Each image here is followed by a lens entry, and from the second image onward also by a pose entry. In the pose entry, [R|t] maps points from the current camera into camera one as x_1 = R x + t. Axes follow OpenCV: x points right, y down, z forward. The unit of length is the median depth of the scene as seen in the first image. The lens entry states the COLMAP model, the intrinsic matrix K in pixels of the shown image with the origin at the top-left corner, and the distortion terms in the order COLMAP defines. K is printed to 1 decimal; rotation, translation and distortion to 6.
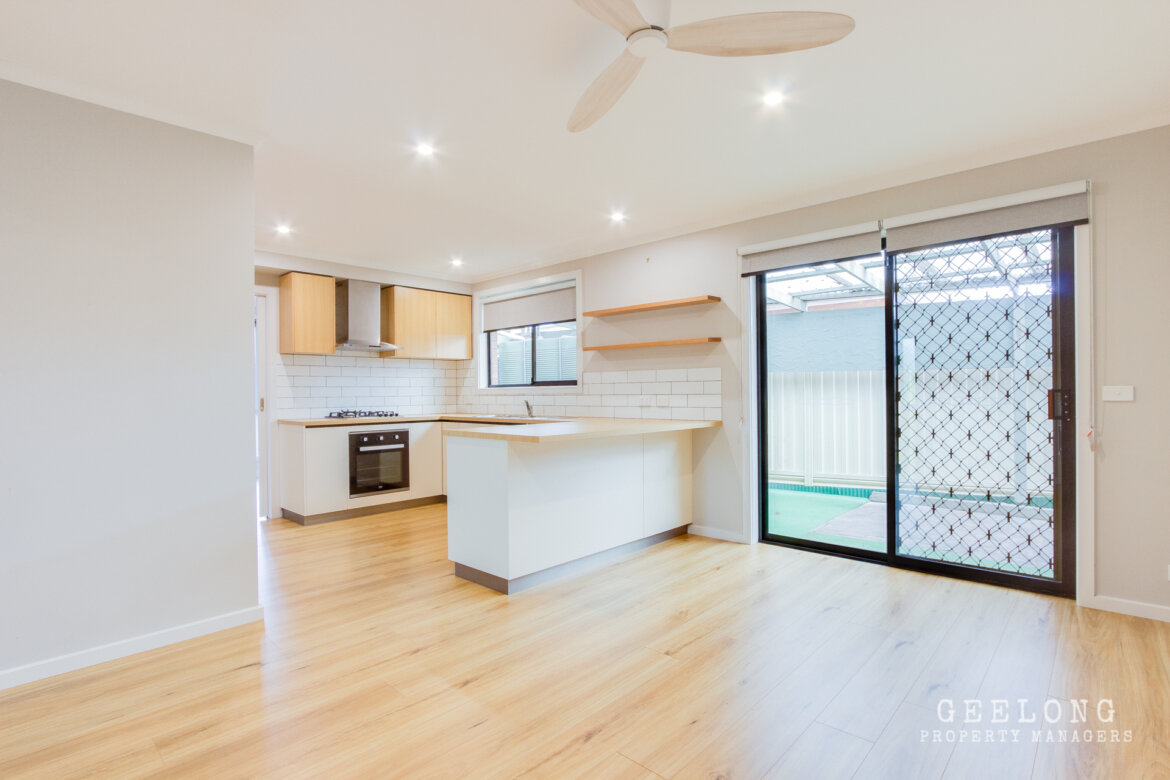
lens RADIAL K [[546.7, 0, 583.0], [0, 546.7, 389.6], [0, 0, 1]] dist [-0.010345, 0.000043]
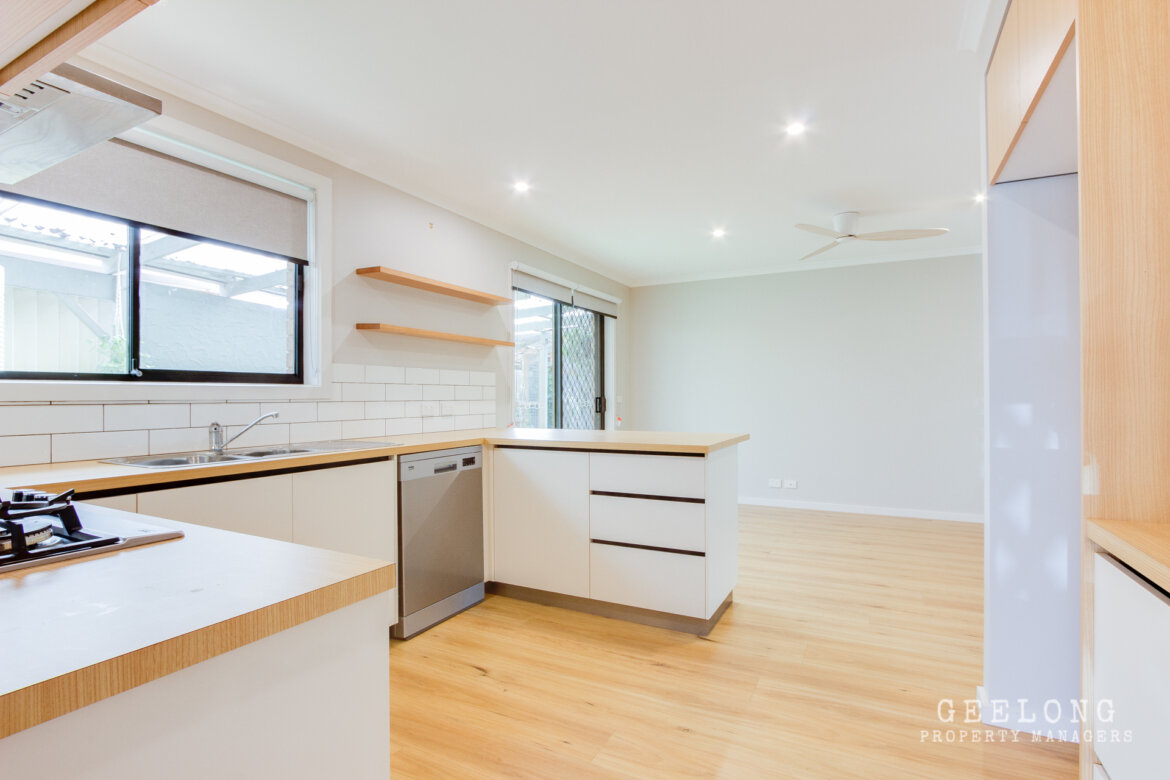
lens RADIAL K [[546.7, 0, 585.9], [0, 546.7, 394.0], [0, 0, 1]] dist [-0.010345, 0.000043]
pose [[-0.236939, 0.024200, 0.971223, -0.685879], [0.012584, 0.999682, -0.021840, 0.019606], [-0.971443, 0.007047, -0.237168, 0.989374]]
